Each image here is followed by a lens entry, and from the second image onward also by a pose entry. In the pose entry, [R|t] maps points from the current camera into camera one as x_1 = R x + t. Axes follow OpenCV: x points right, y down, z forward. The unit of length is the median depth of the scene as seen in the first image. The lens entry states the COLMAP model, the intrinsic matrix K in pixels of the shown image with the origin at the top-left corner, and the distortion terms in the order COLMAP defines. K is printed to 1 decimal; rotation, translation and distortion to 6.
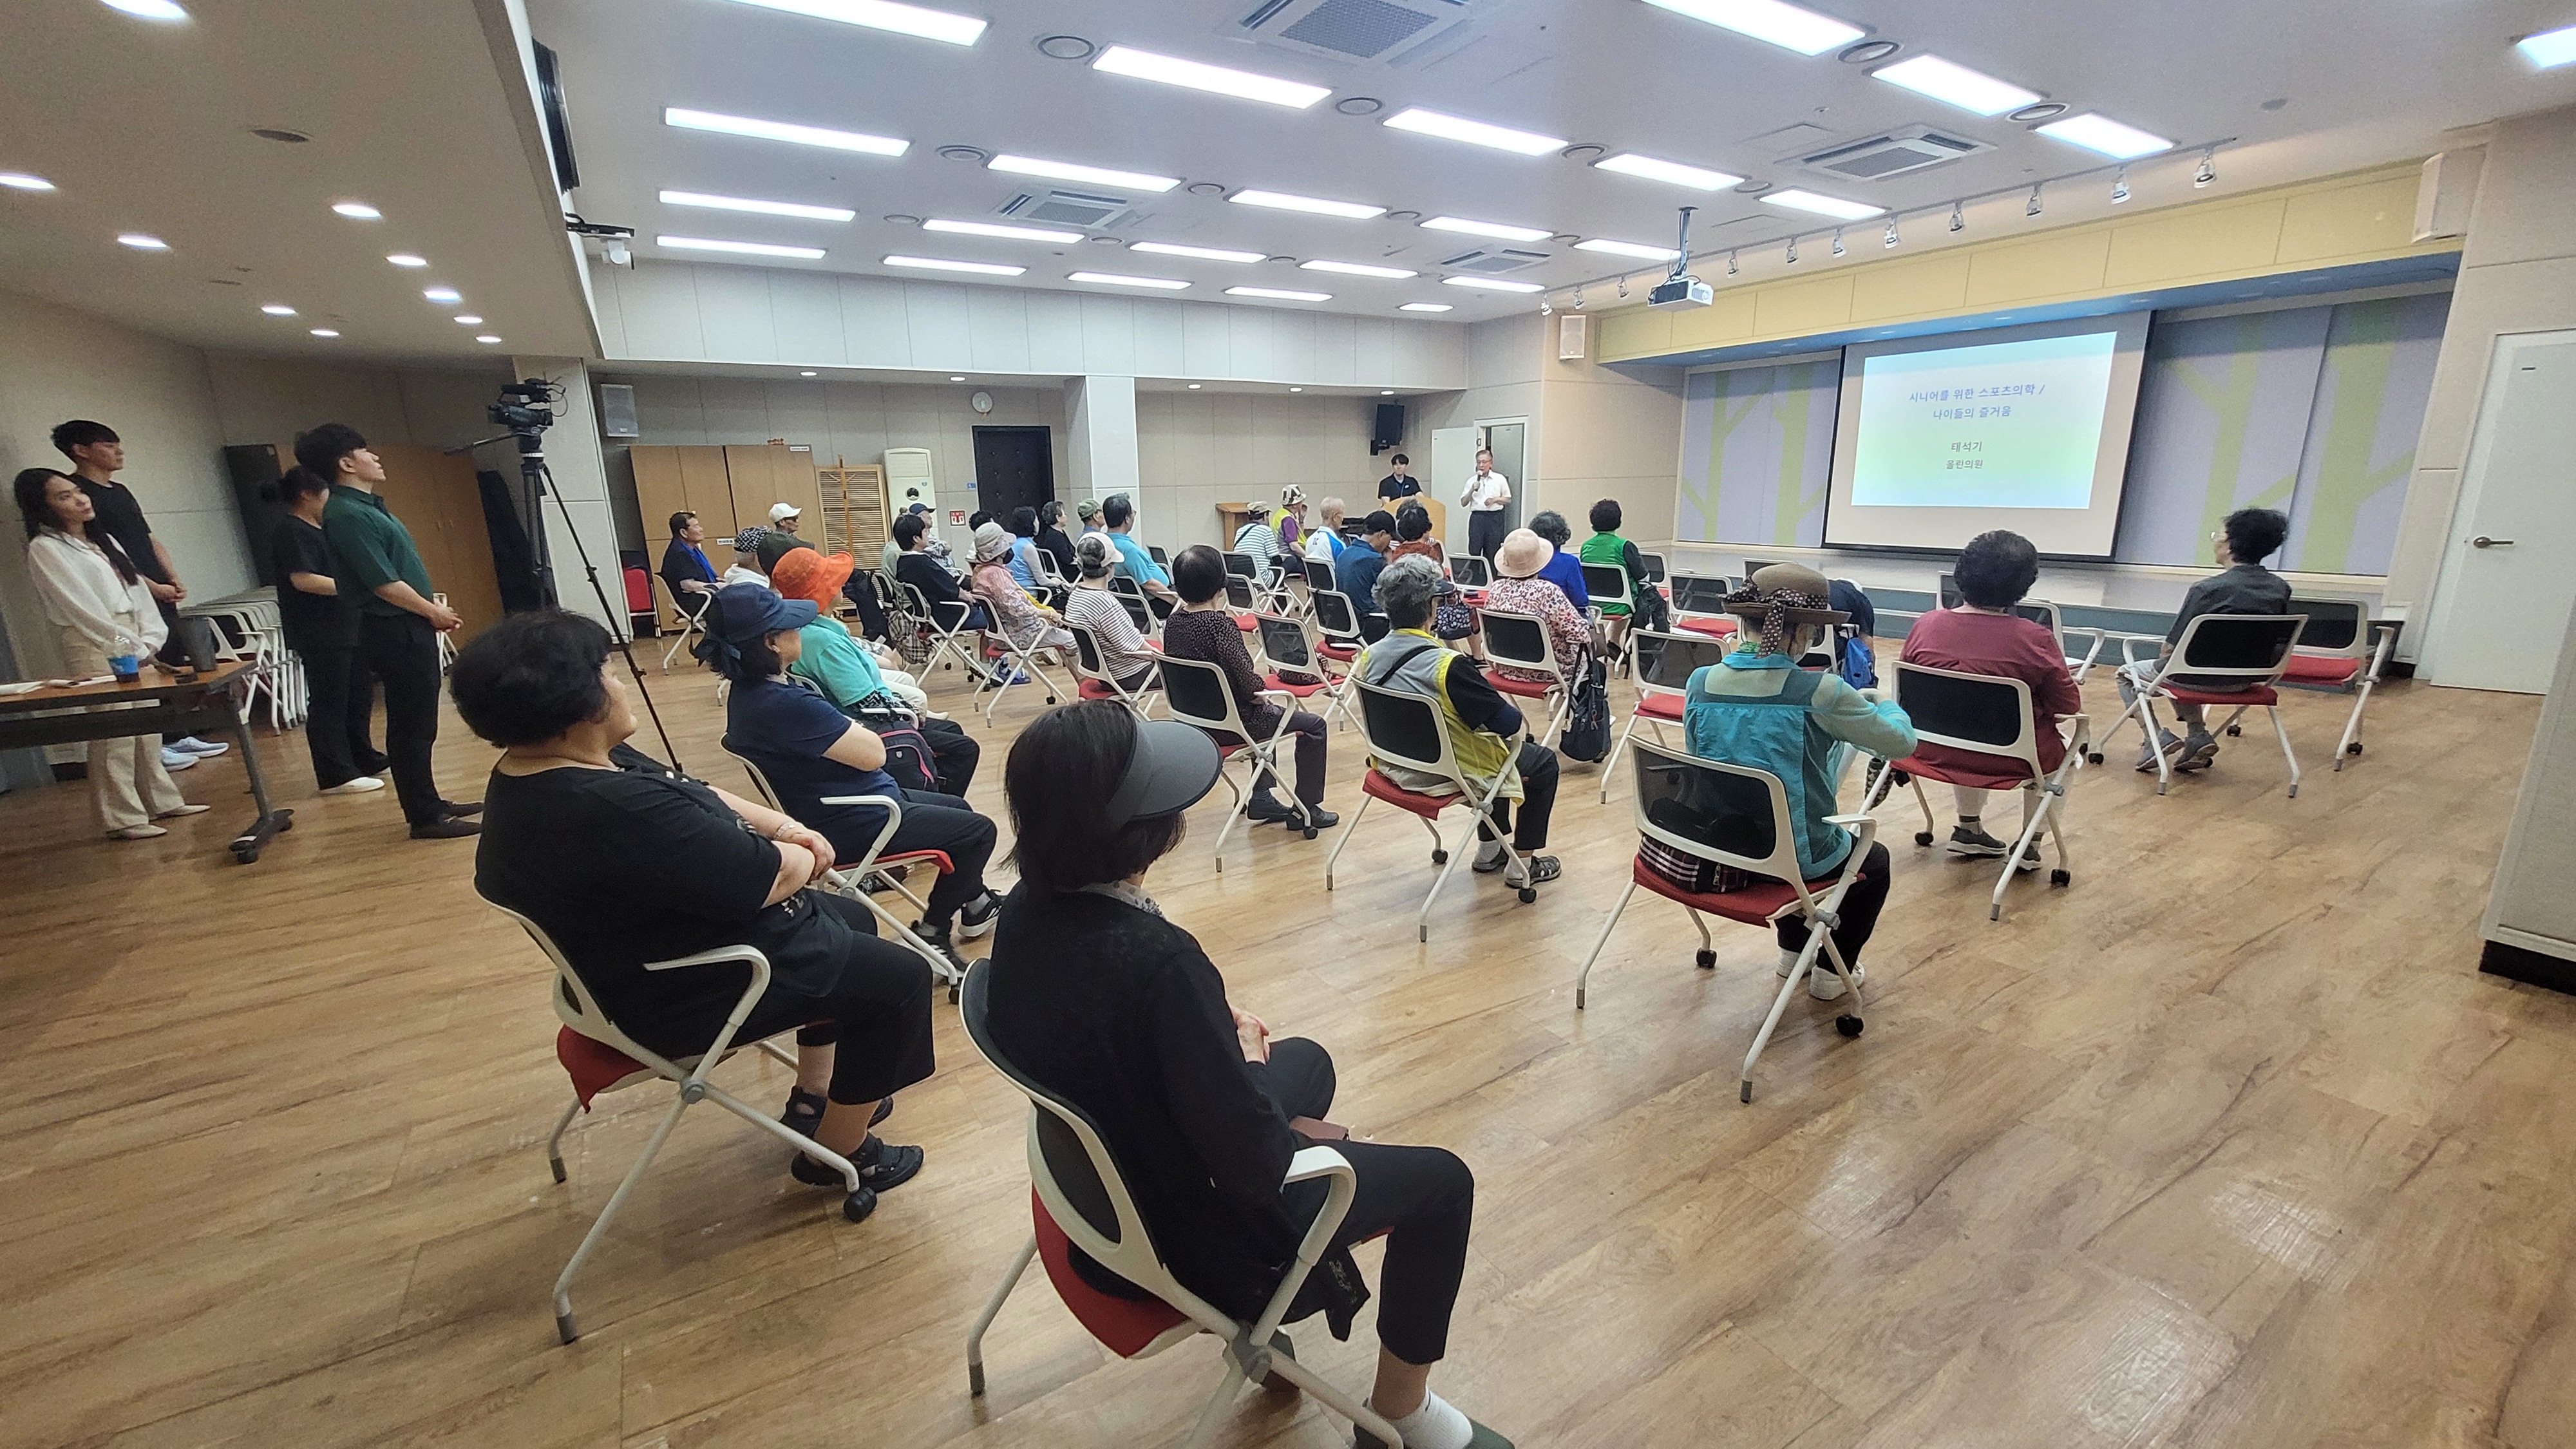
lens RADIAL K [[1023.5, 0, 1279.3], [0, 1023.5, 722.5], [0, 0, 1]] dist [-0.000909, 0.000174]
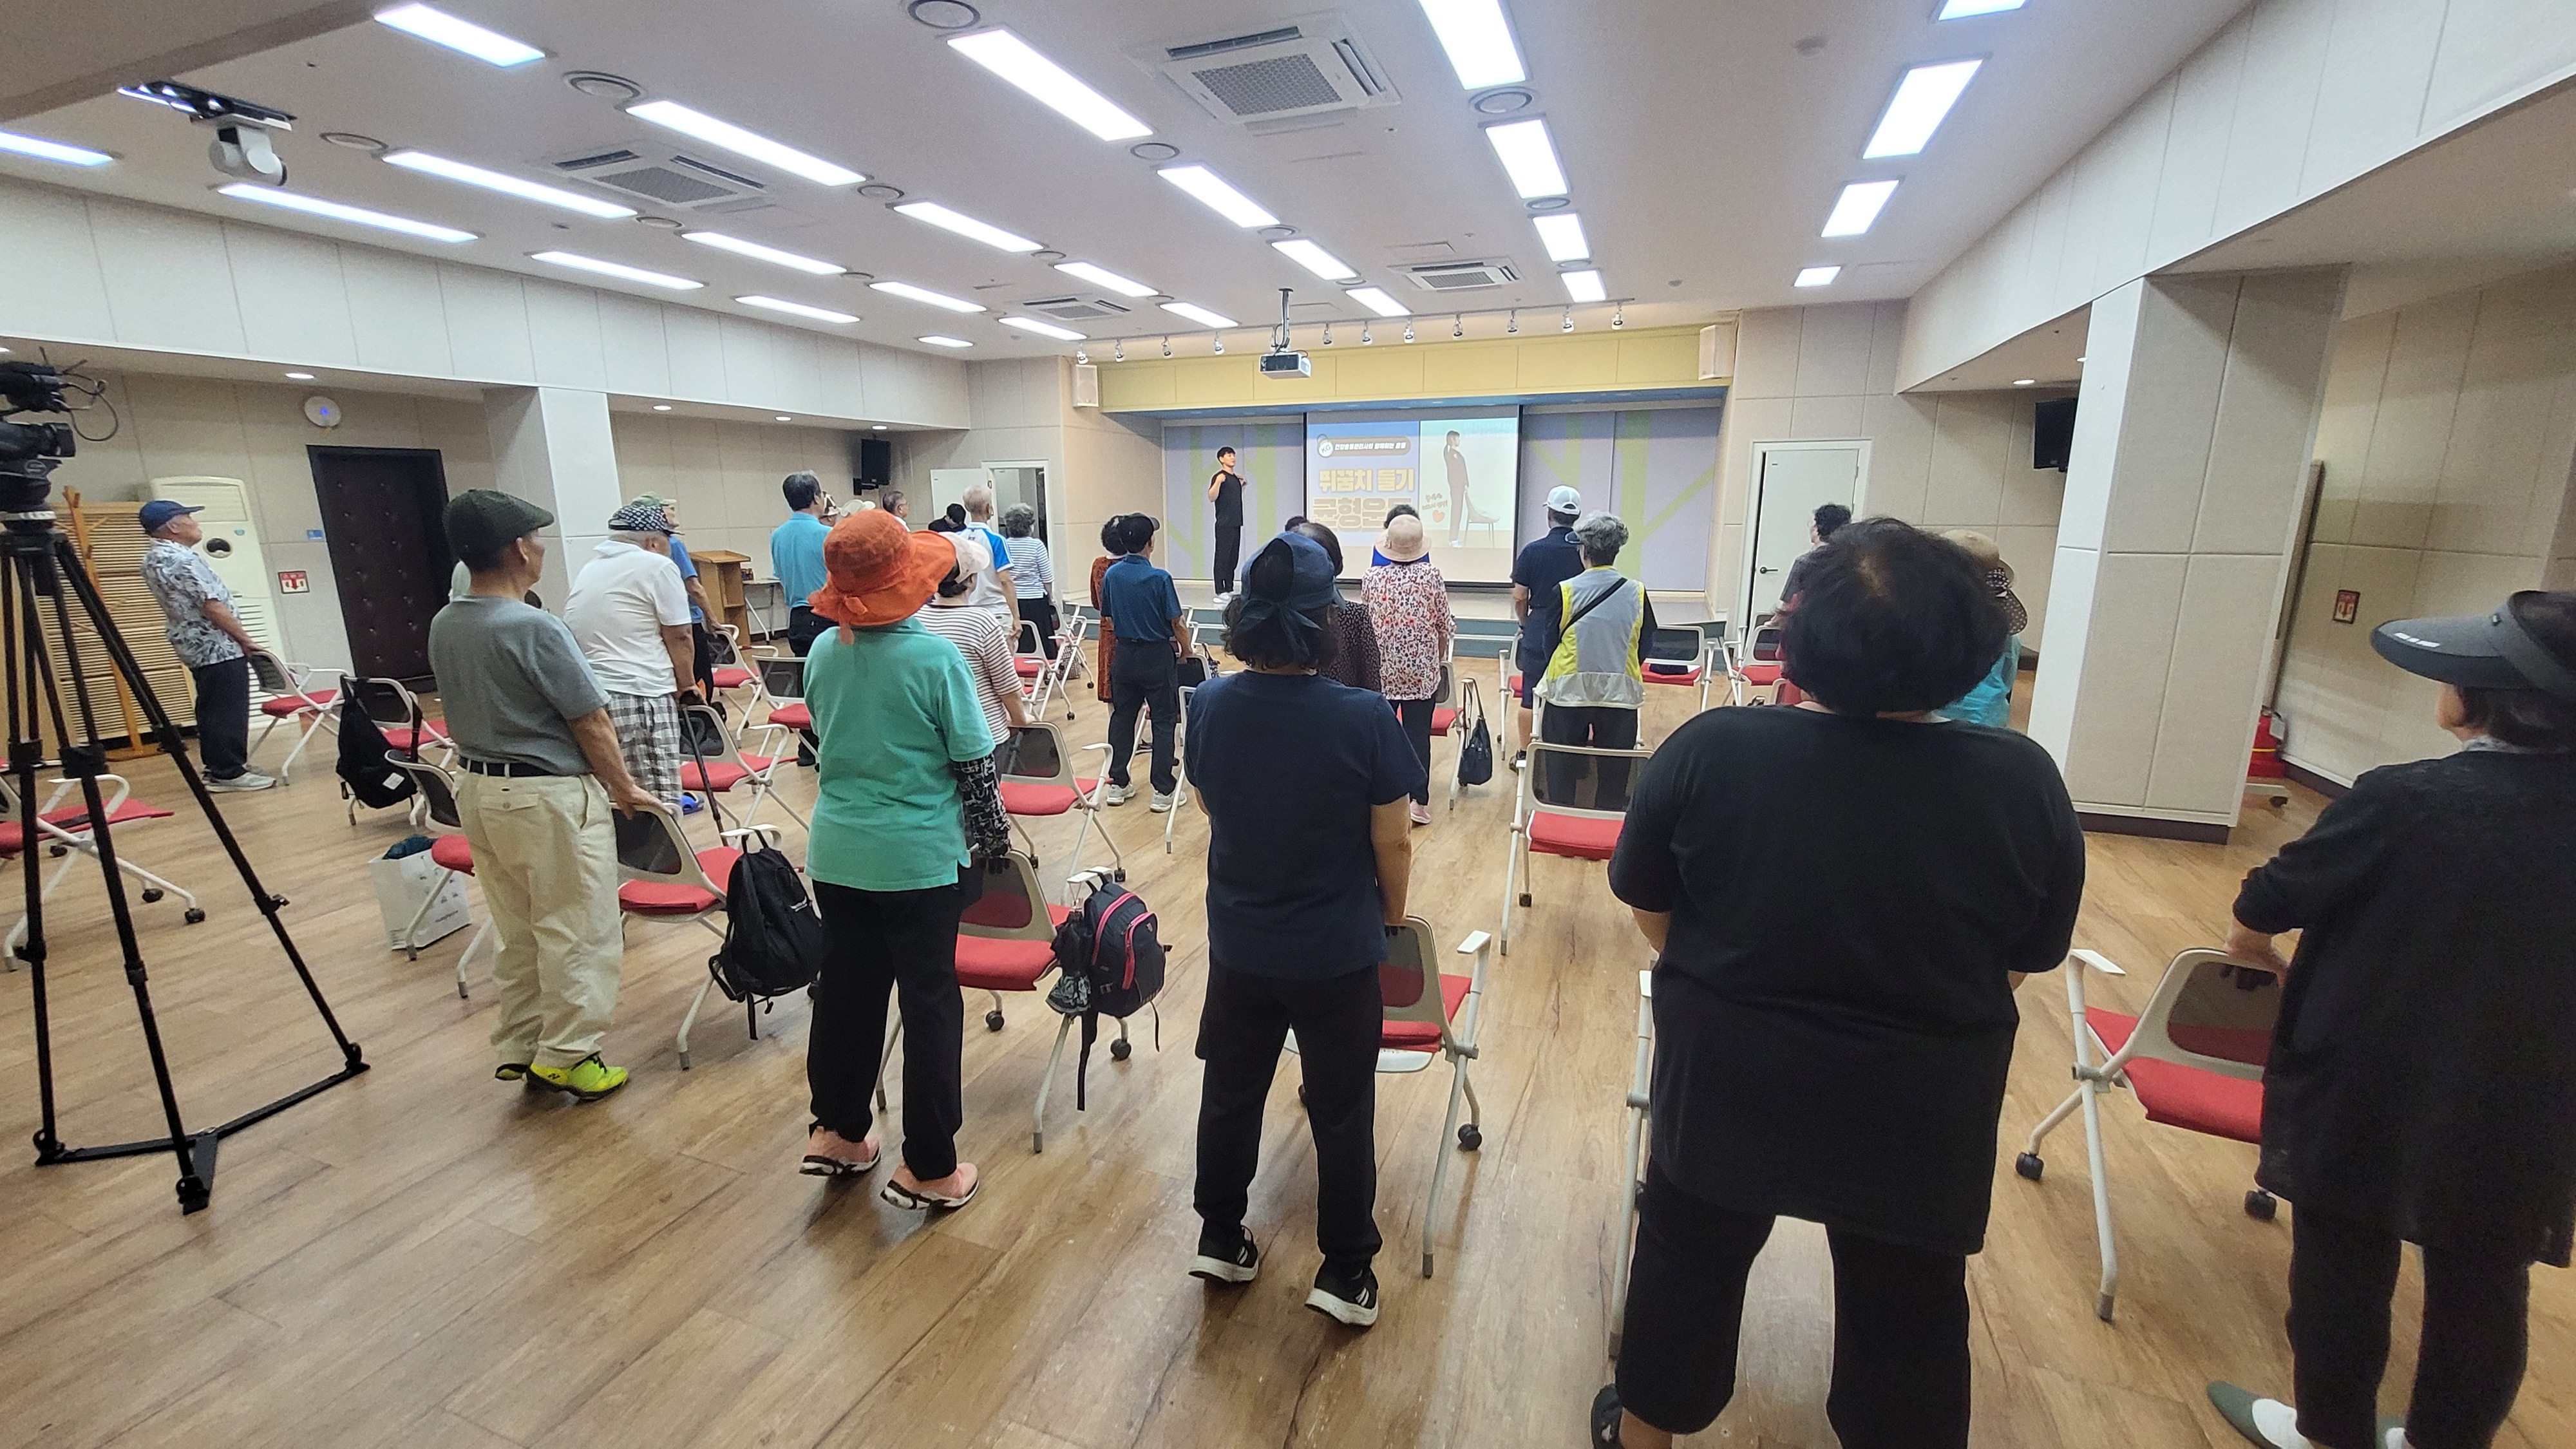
lens RADIAL K [[1018.1, 0, 1280.9], [0, 1018.1, 725.6], [0, 0, 1]] dist [-0.001785, 0.000134]
pose [[0.792283, -0.118370, 0.598562, -0.261452], [0.133860, 0.990823, 0.018761, -0.041442], [-0.595290, 0.065260, 0.800857, 0.116233]]
